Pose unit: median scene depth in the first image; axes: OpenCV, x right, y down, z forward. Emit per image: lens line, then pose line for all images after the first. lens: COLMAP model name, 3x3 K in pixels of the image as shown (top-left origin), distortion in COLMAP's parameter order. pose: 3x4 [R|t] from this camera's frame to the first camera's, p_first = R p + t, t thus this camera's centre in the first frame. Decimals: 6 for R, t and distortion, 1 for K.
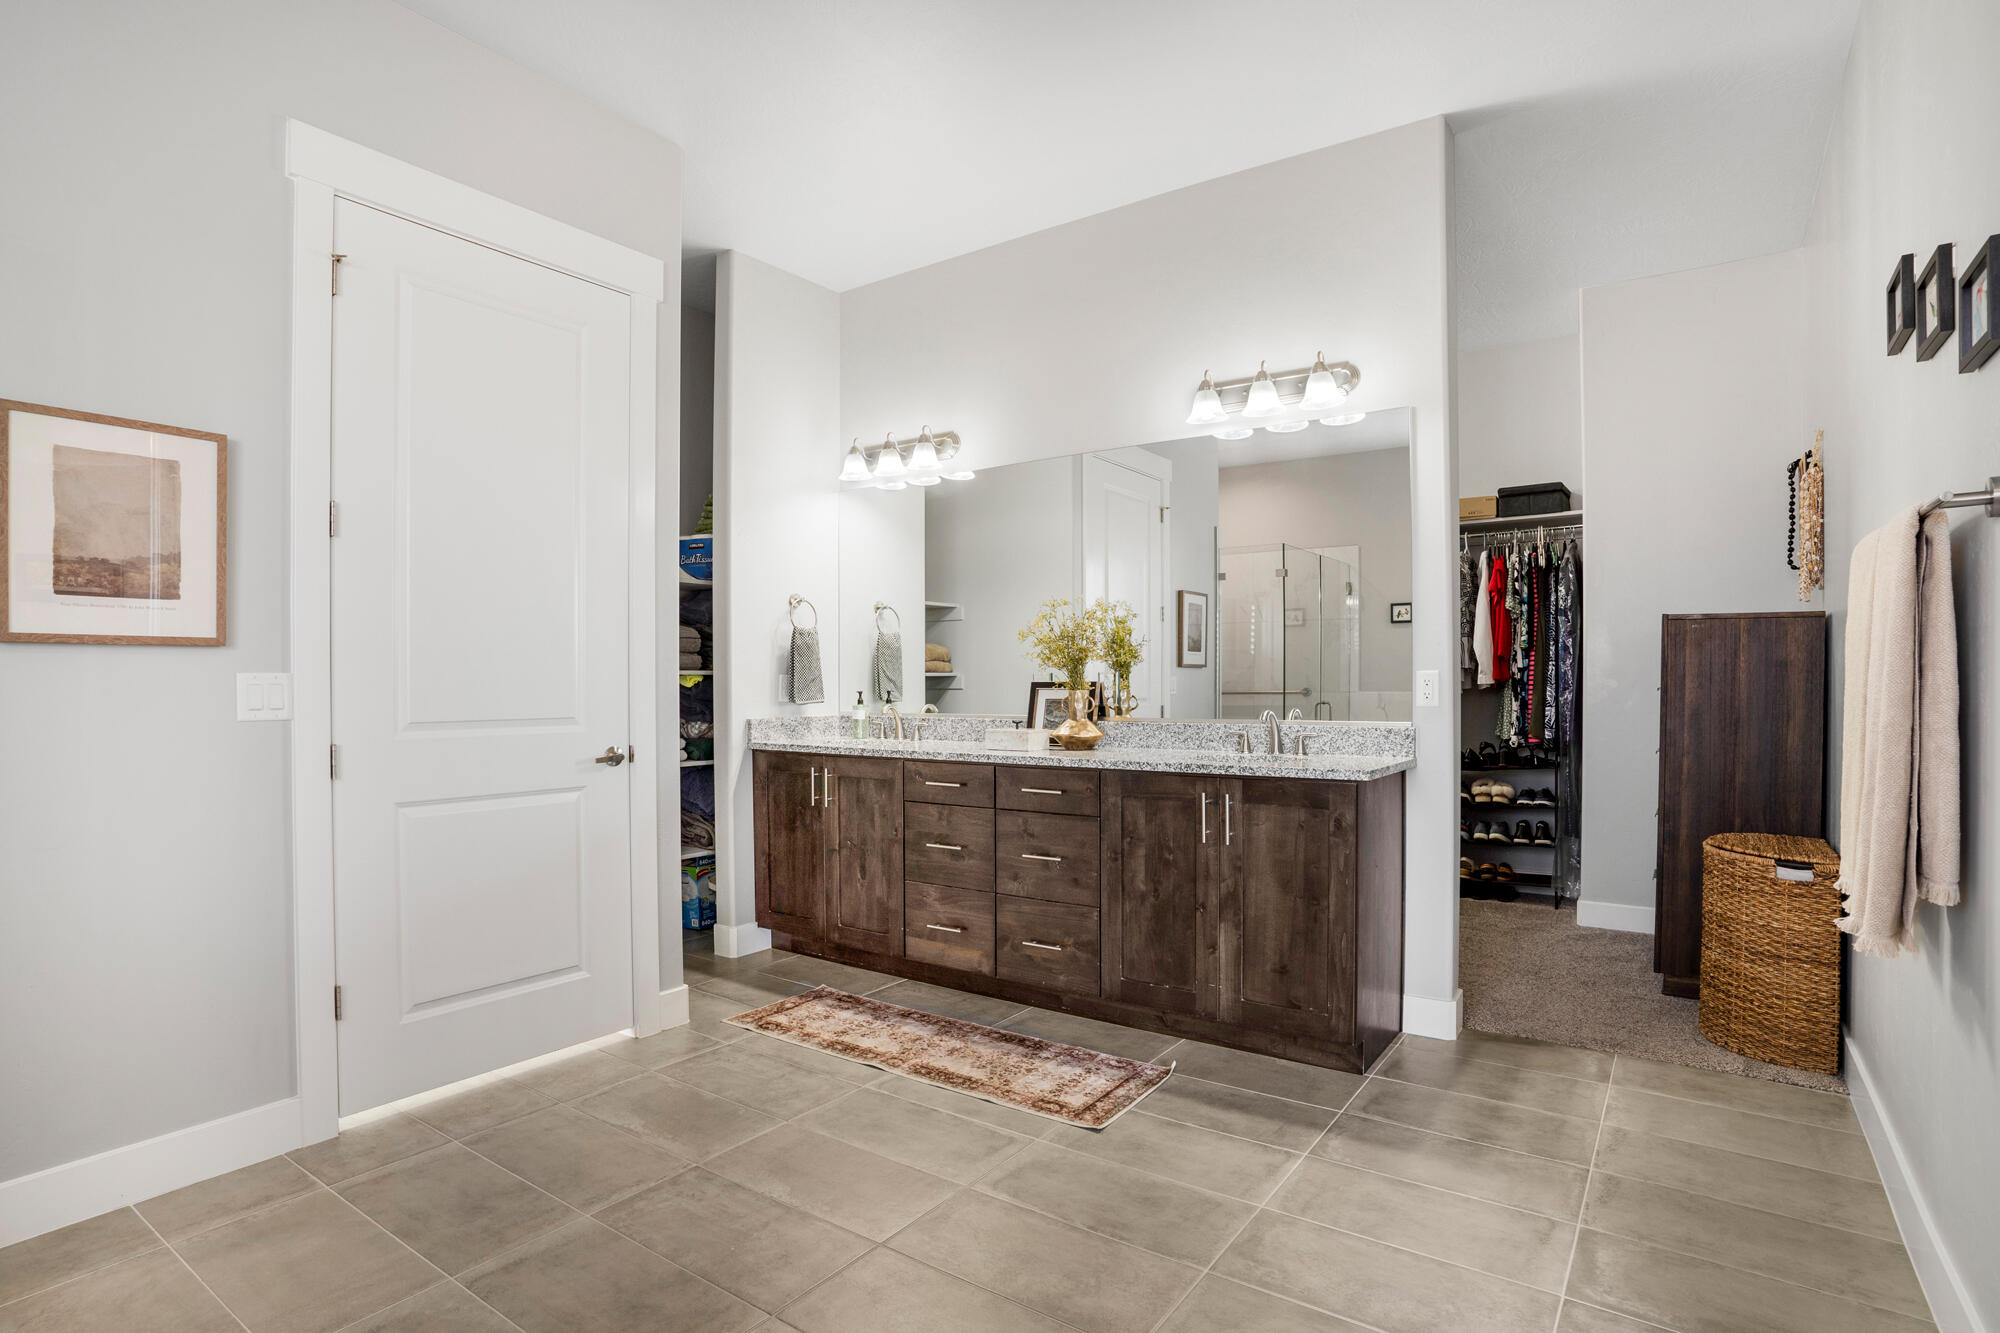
lens RADIAL K [[963.8, 0, 990.0], [0, 963.8, 683.7], [0, 0, 1]] dist [-0.025967, 0.000170]
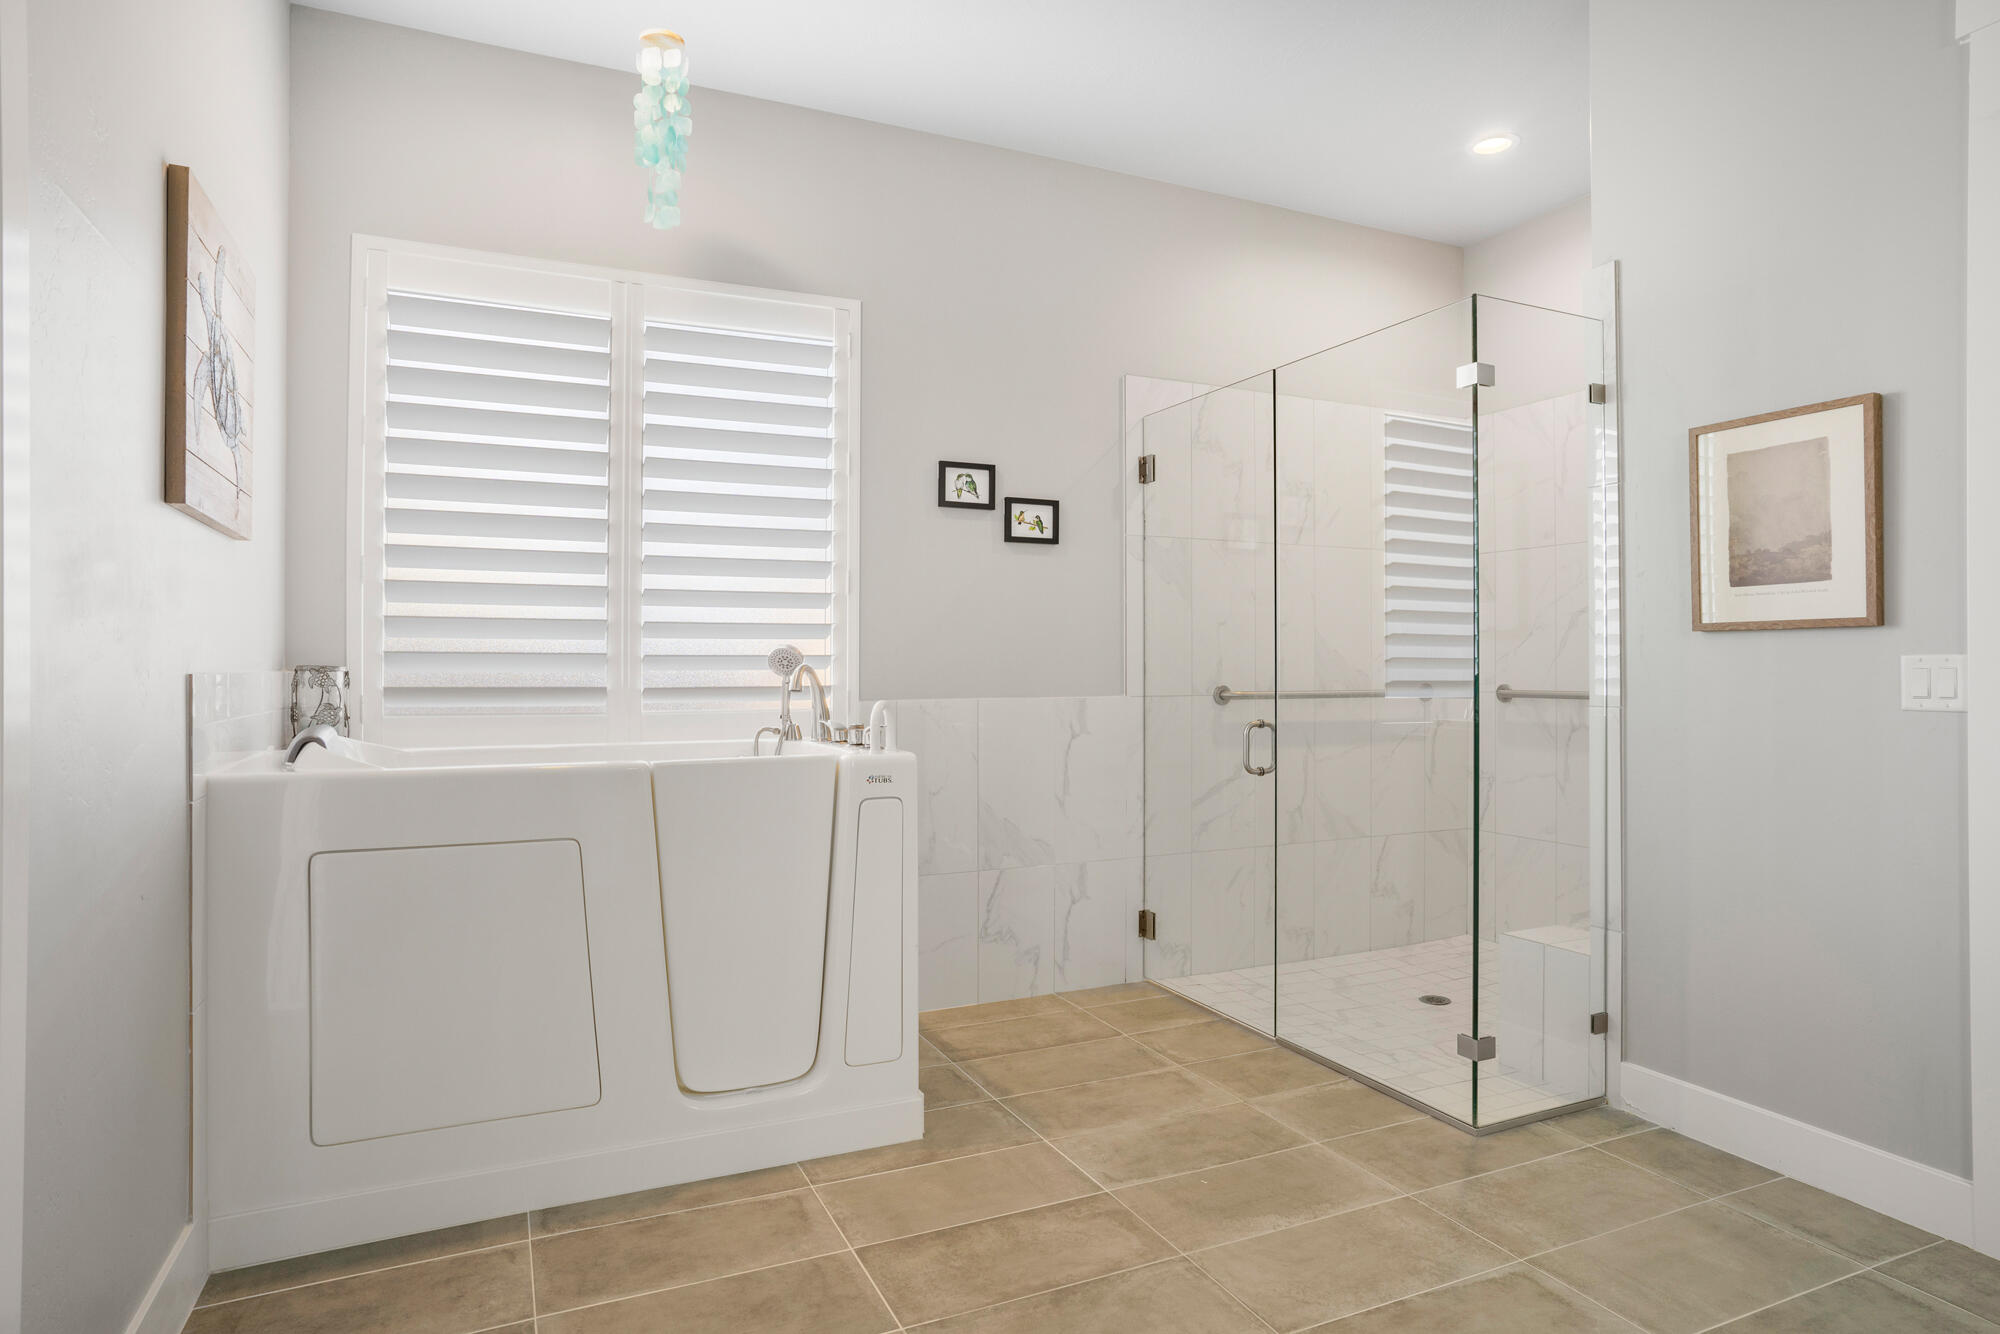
lens RADIAL K [[1118.3, 0, 1000.0], [0, 1118.3, 667.0], [0, 0, 1]] dist [0.006195, 0.001969]
pose [[-0.513974, -0.001037, -0.857805, 0.567005], [-0.004627, 0.999988, 0.001564, 0.002152], [0.857793, 0.004773, -0.513973, 0.872165]]
